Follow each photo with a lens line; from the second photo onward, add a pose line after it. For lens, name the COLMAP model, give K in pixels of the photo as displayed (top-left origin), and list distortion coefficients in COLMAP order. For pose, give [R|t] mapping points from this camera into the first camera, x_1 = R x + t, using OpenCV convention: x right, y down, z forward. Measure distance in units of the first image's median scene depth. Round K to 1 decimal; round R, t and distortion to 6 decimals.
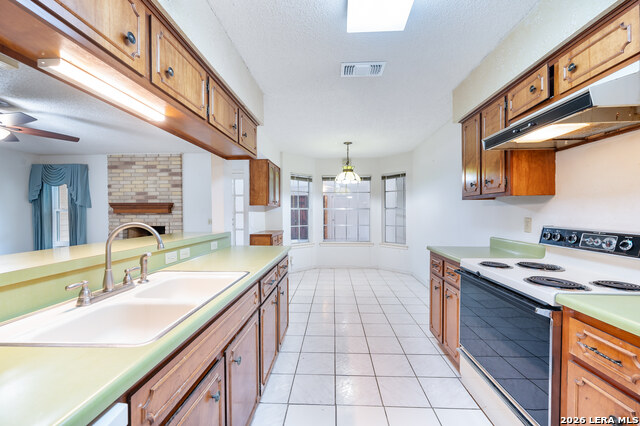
lens RADIAL K [[242.0, 0, 323.5], [0, 242.0, 216.5], [0, 0, 1]] dist [0.000096, -0.000026]
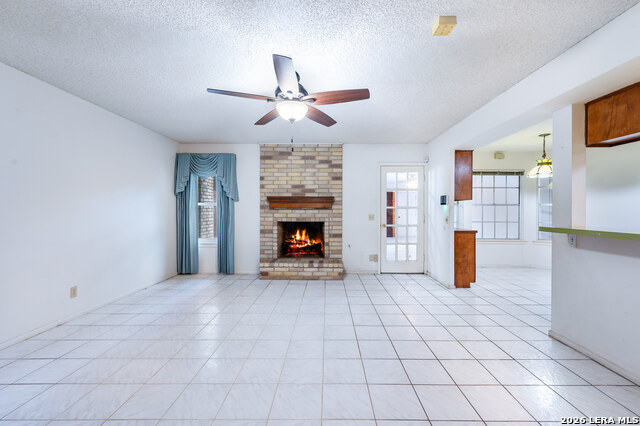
lens RADIAL K [[253.1, 0, 318.8], [0, 253.1, 211.5], [0, 0, 1]] dist [0.000614, -0.000123]
pose [[0.999414, 0.005996, 0.033698, -0.705144], [-0.005656, 0.999932, -0.010173, 0.009702], [-0.033757, 0.009976, 0.999380, 0.034139]]
